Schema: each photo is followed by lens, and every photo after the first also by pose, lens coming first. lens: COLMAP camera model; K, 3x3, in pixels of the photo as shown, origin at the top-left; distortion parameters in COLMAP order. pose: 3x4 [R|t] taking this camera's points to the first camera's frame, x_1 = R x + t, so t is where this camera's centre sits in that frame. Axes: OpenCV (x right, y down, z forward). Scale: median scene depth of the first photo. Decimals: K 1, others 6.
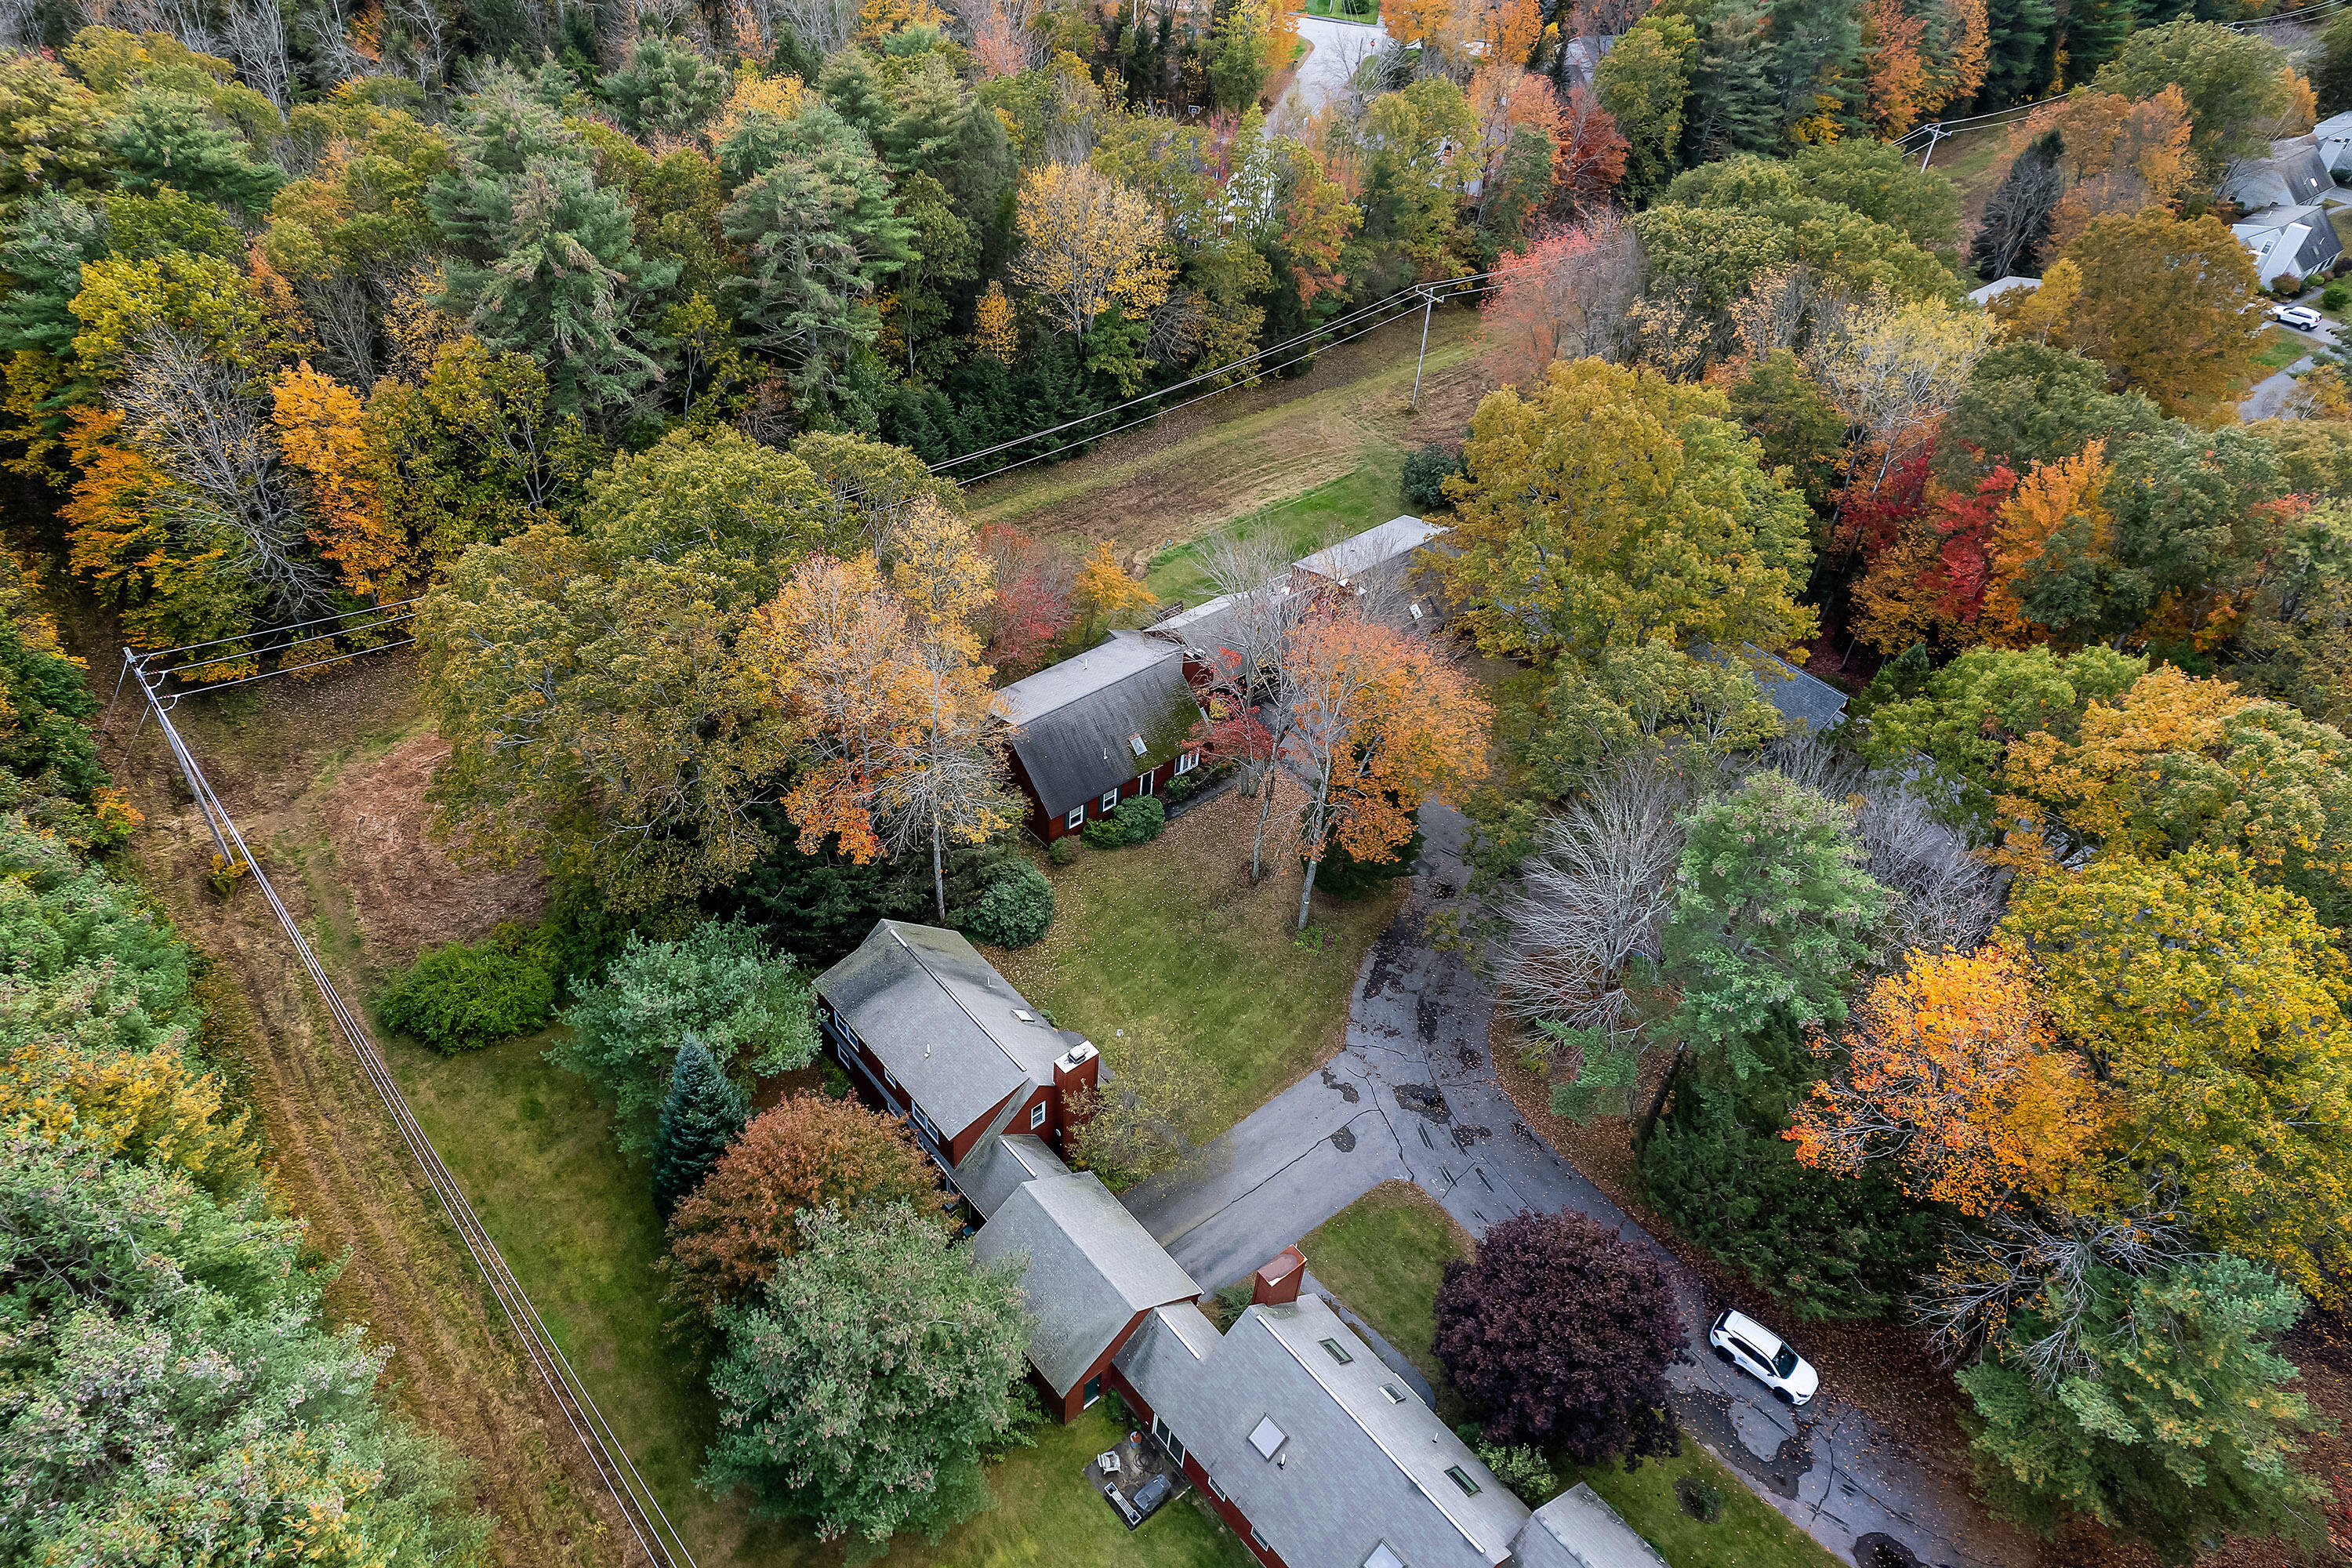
lens RADIAL K [[1441.1, 0, 1176.0], [0, 1441.1, 784.0], [0, 0, 1]] dist [-0.059841, 0.083914]
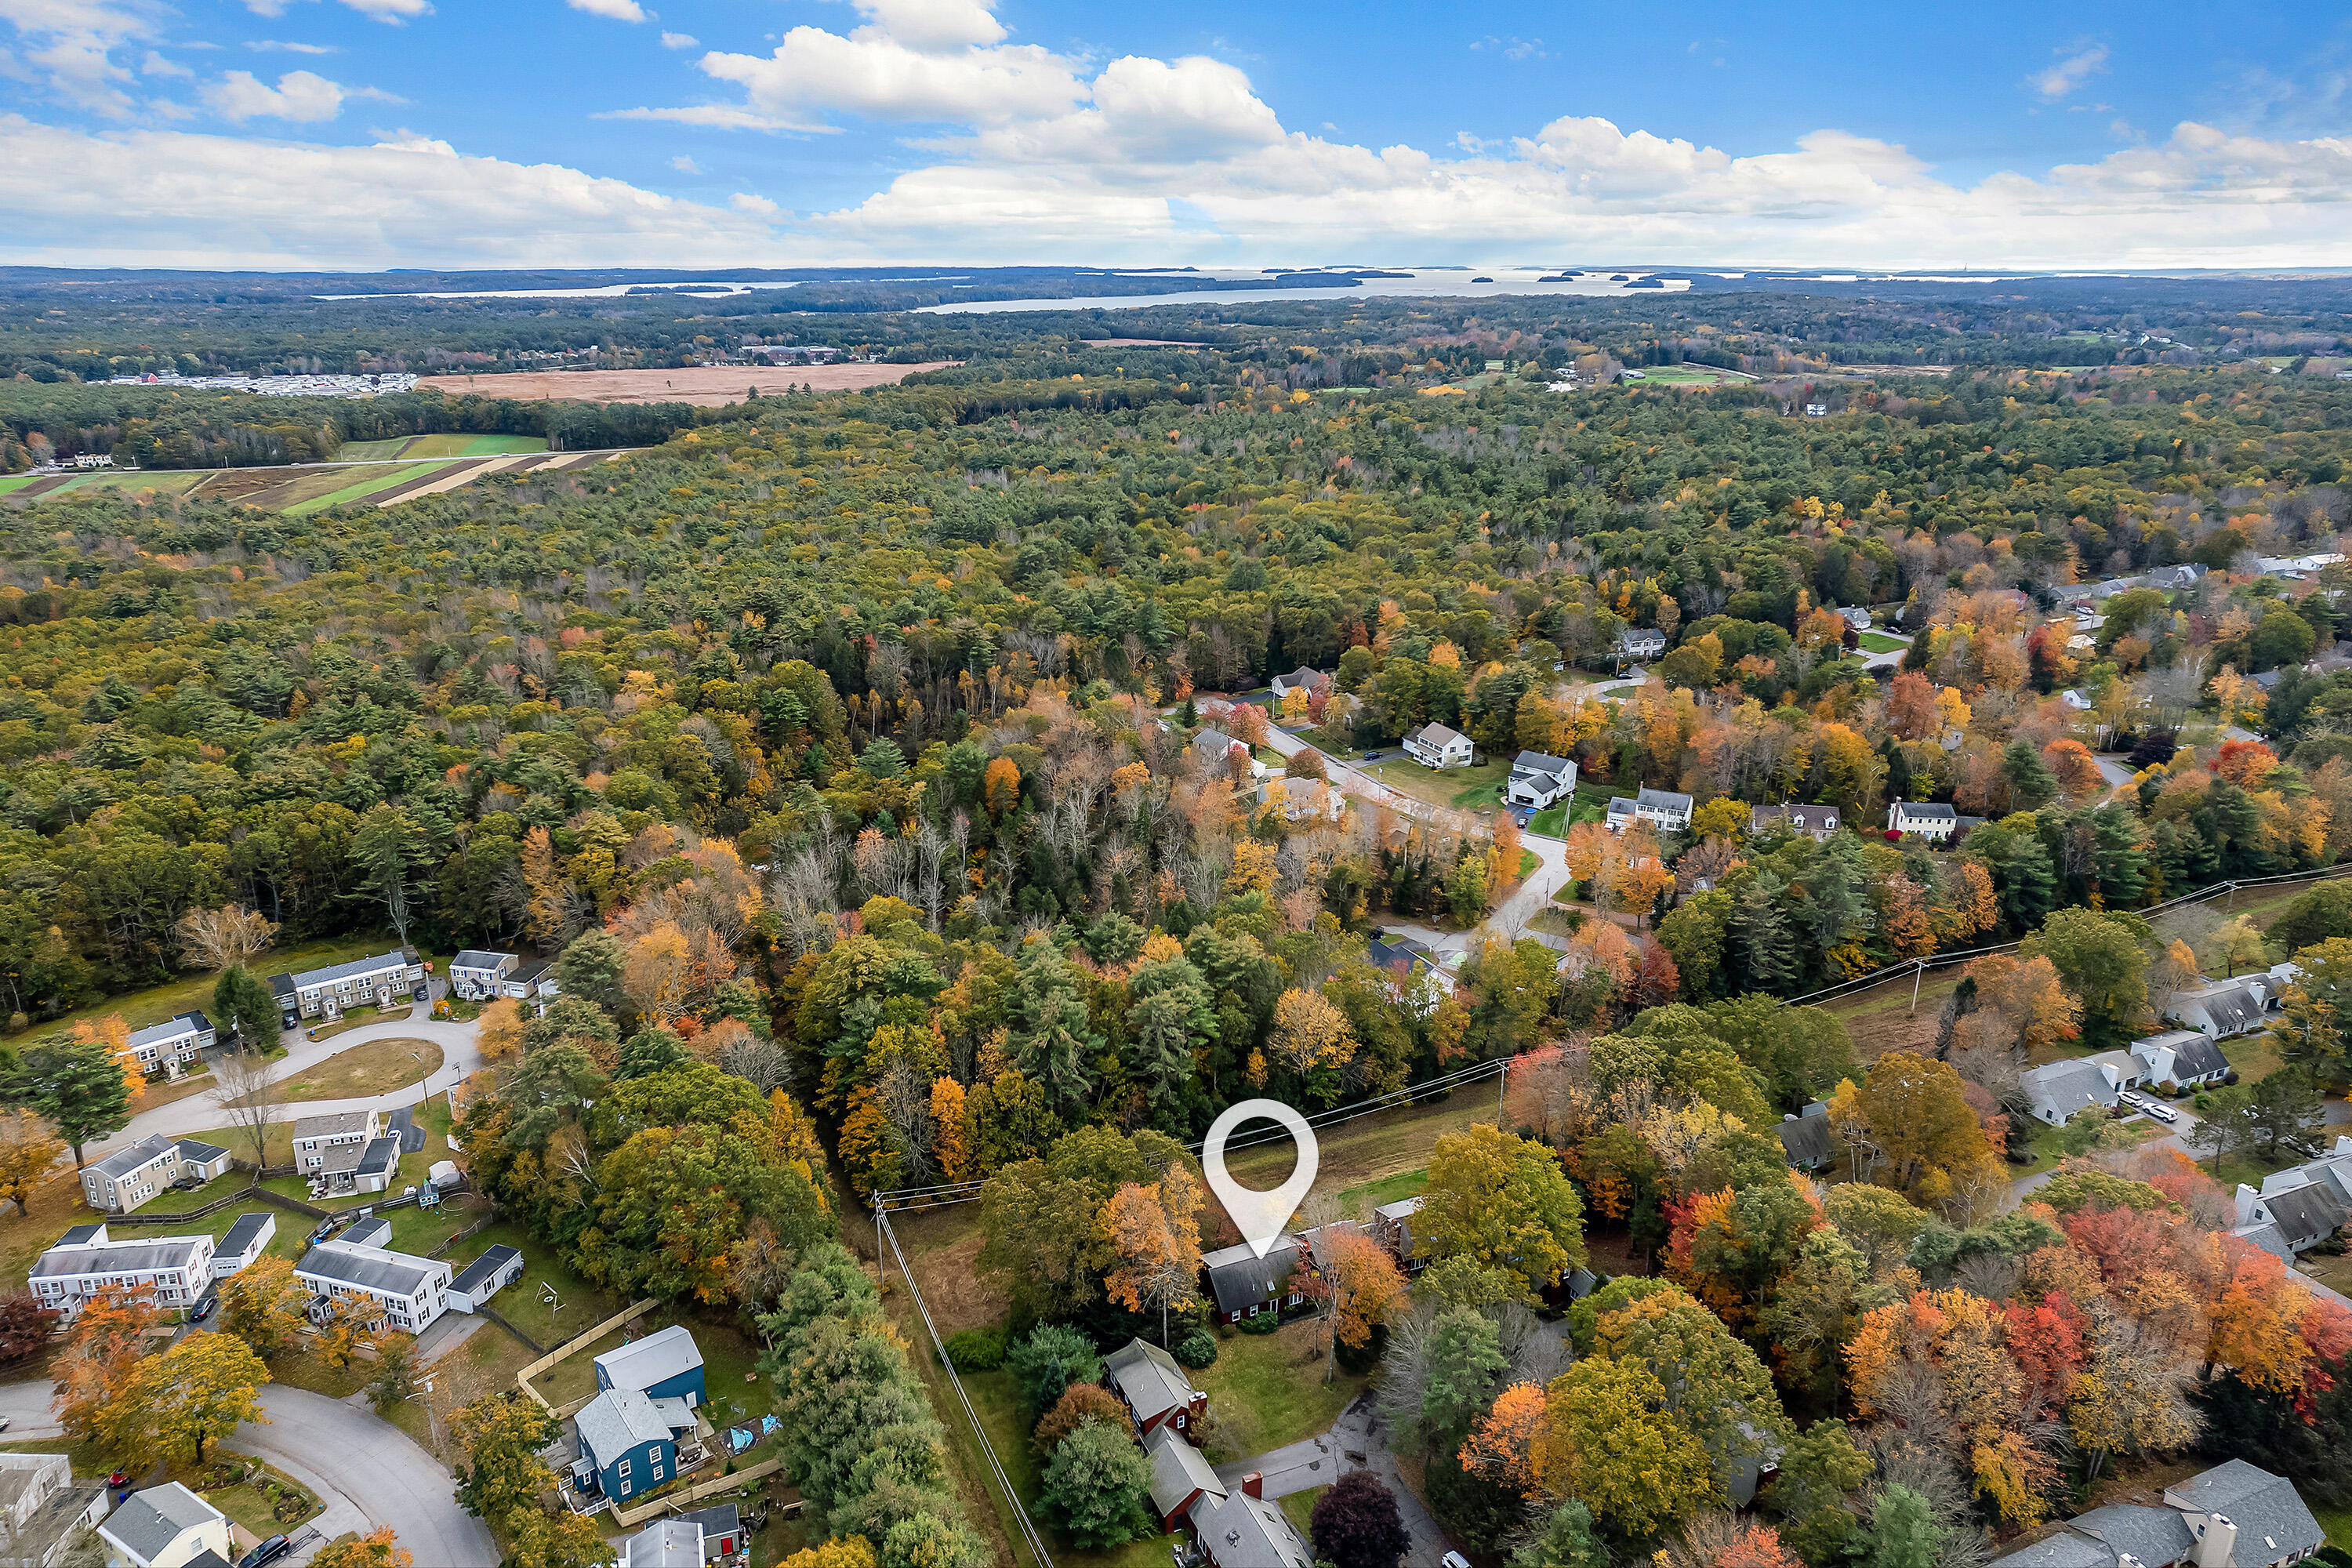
lens RADIAL K [[1441.1, 0, 1176.0], [0, 1441.1, 784.0], [0, 0, 1]] dist [-0.059841, 0.083914]
pose [[0.957491, 0.022965, -0.287548, 0.472575], [-0.140530, 0.907672, -0.395452, 0.171084], [0.251918, 0.419051, 0.872315, -1.311677]]
